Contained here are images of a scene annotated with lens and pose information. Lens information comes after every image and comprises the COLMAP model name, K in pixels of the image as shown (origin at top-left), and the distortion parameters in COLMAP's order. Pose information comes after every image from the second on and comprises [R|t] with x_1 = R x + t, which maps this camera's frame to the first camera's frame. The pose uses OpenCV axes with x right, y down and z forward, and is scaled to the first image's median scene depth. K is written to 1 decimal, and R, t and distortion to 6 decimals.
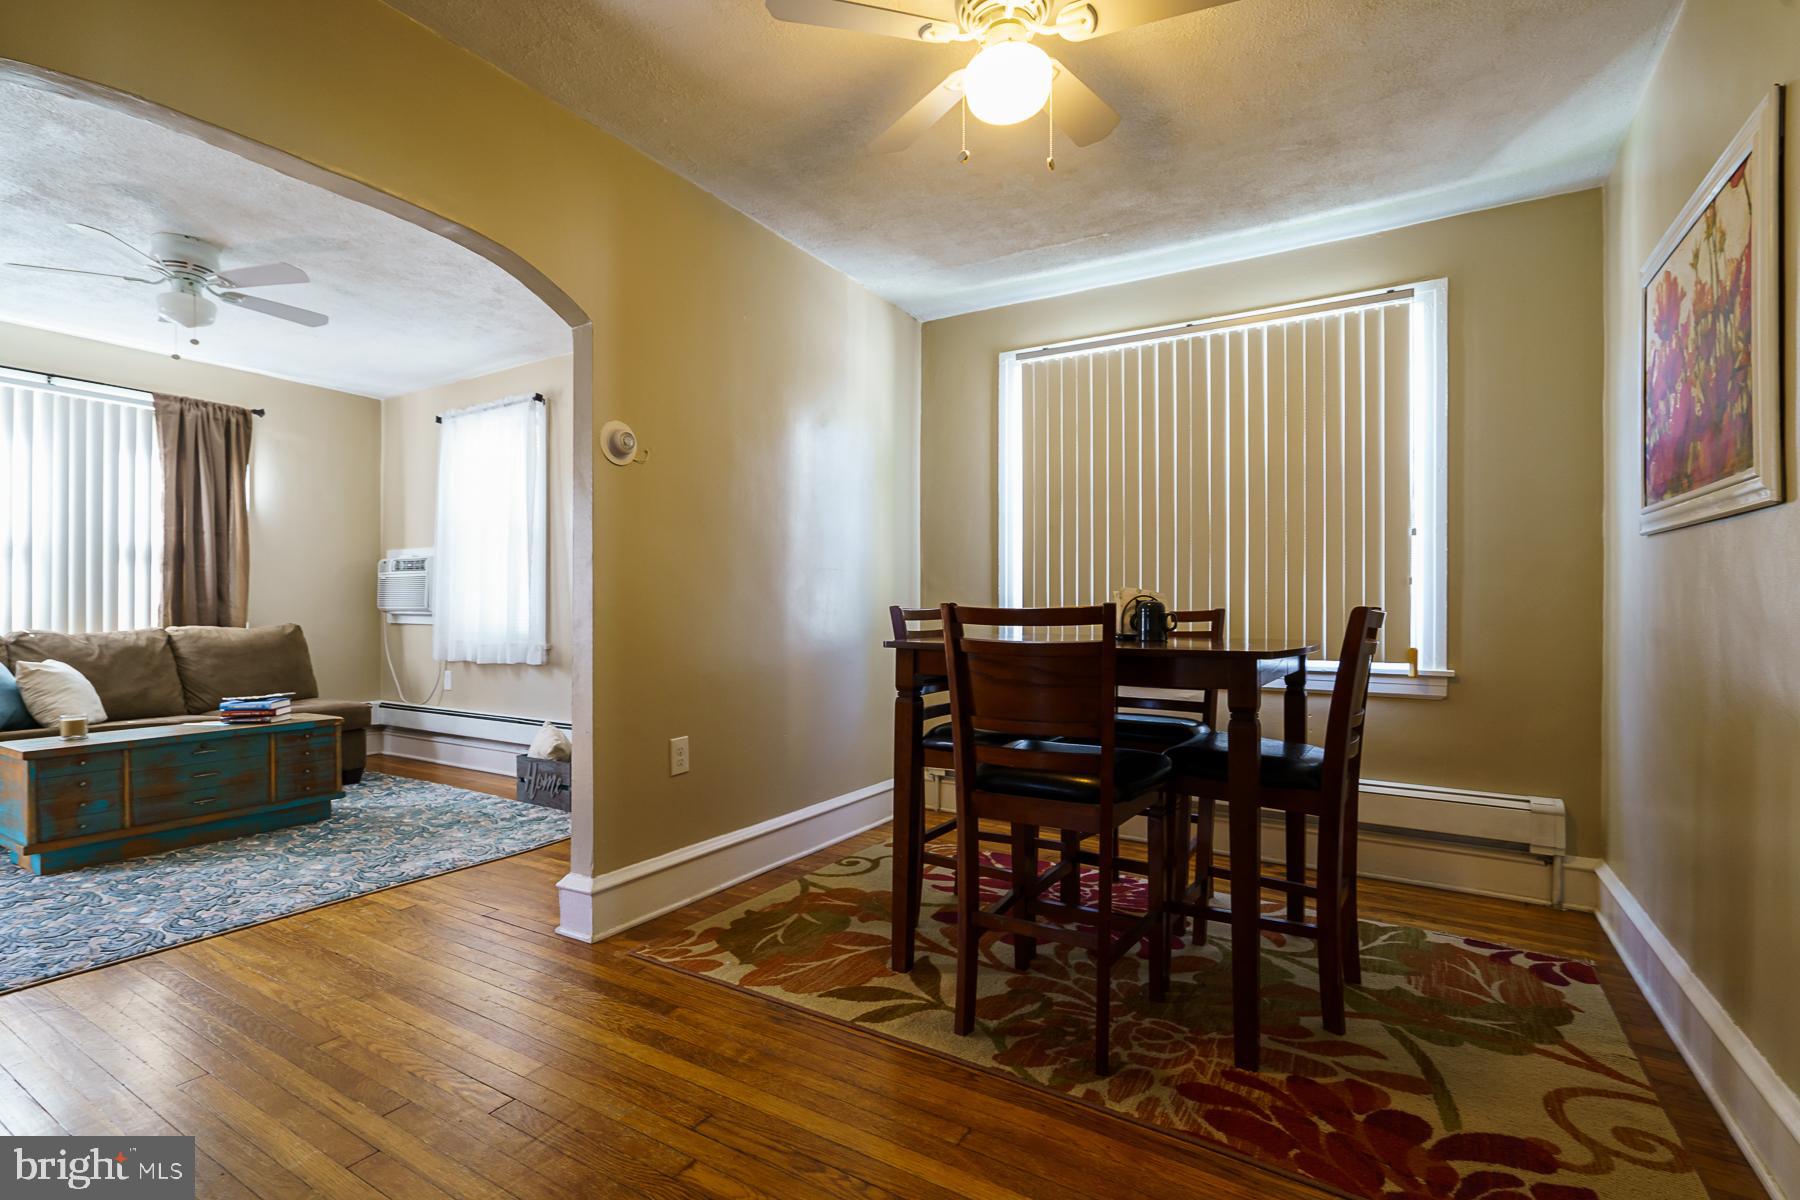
lens RADIAL K [[819.2, 0, 873.6], [0, 819.2, 612.2], [0, 0, 1]] dist [-0.001641, 0.001587]
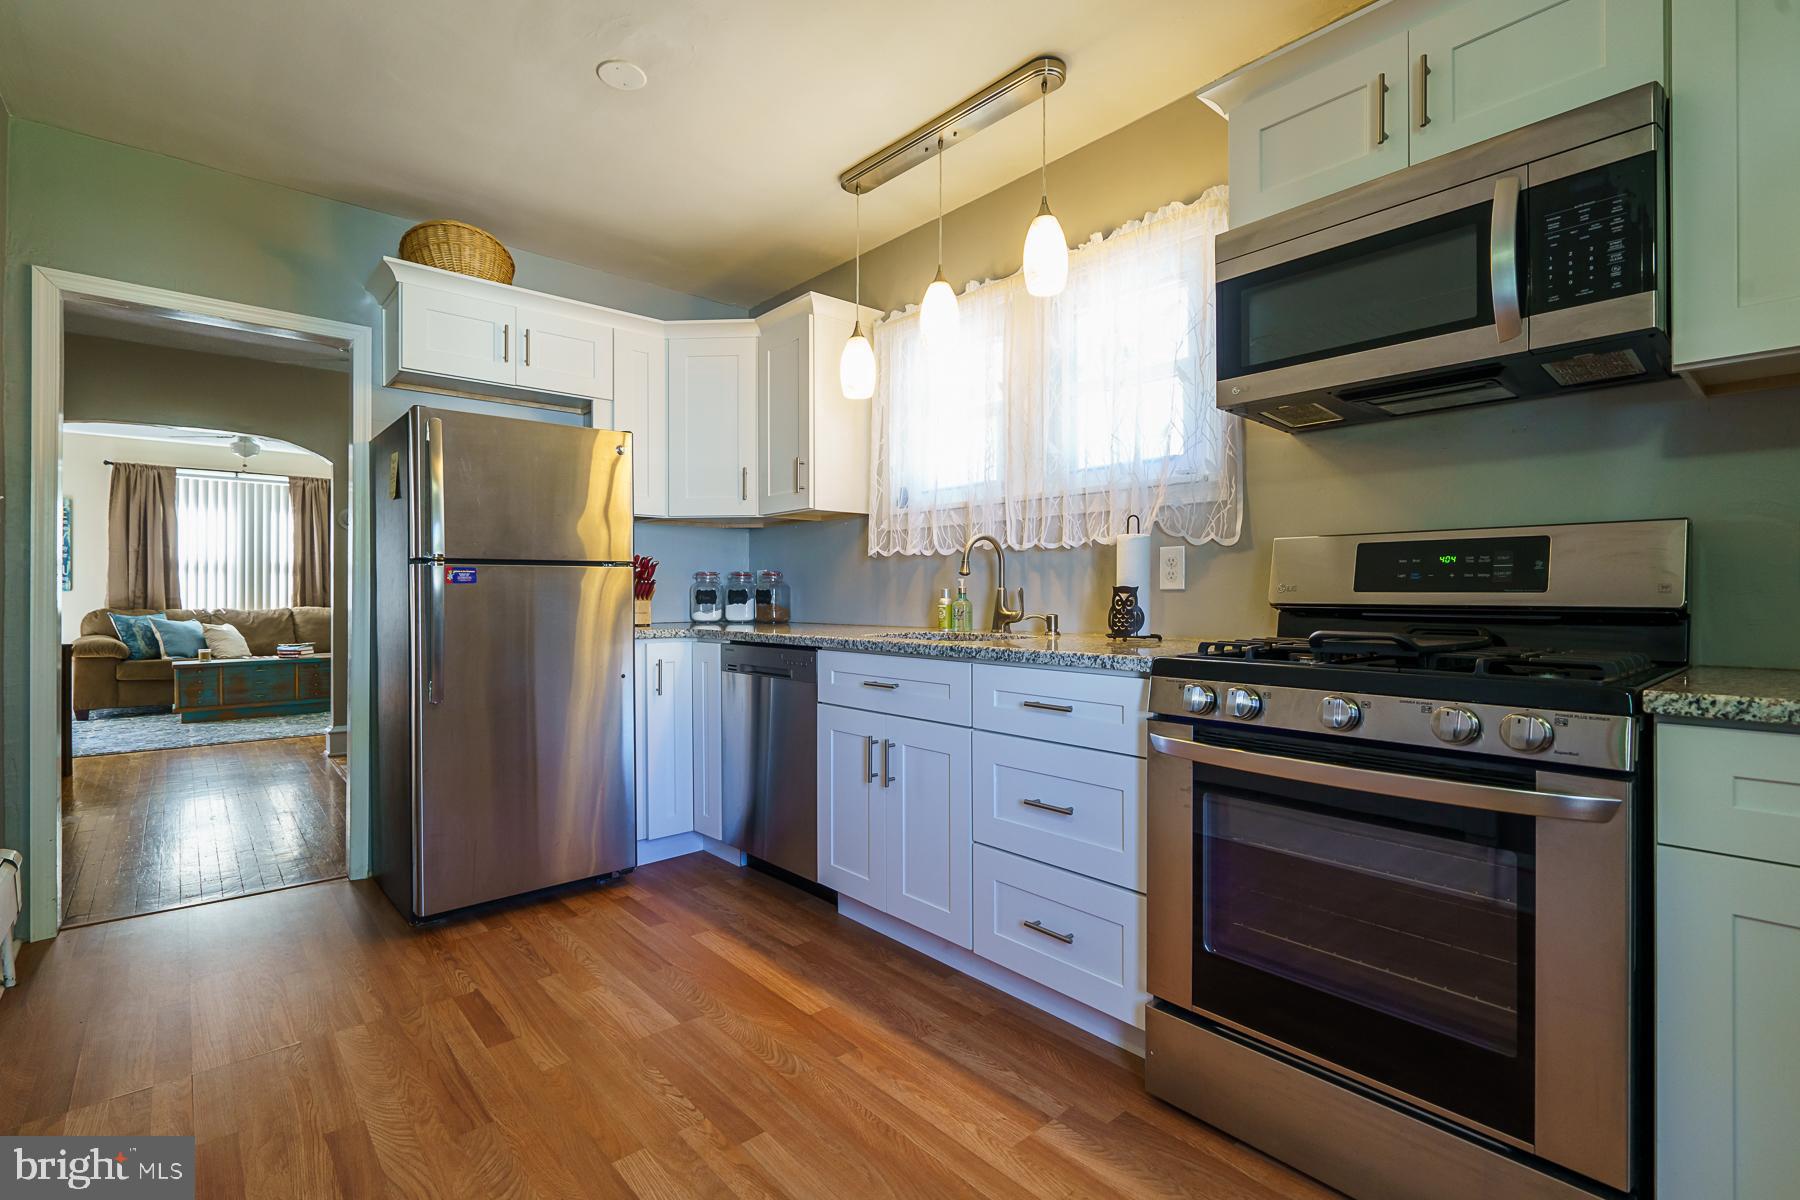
lens RADIAL K [[819.2, 0, 874.9], [0, 819.2, 592.8], [0, 0, 1]] dist [-0.001641, 0.001587]
pose [[0.954438, -0.000219, -0.298409, 1.227550], [-0.001706, 0.999979, -0.006191, -0.006164], [0.298404, 0.006418, 0.954418, -0.453170]]
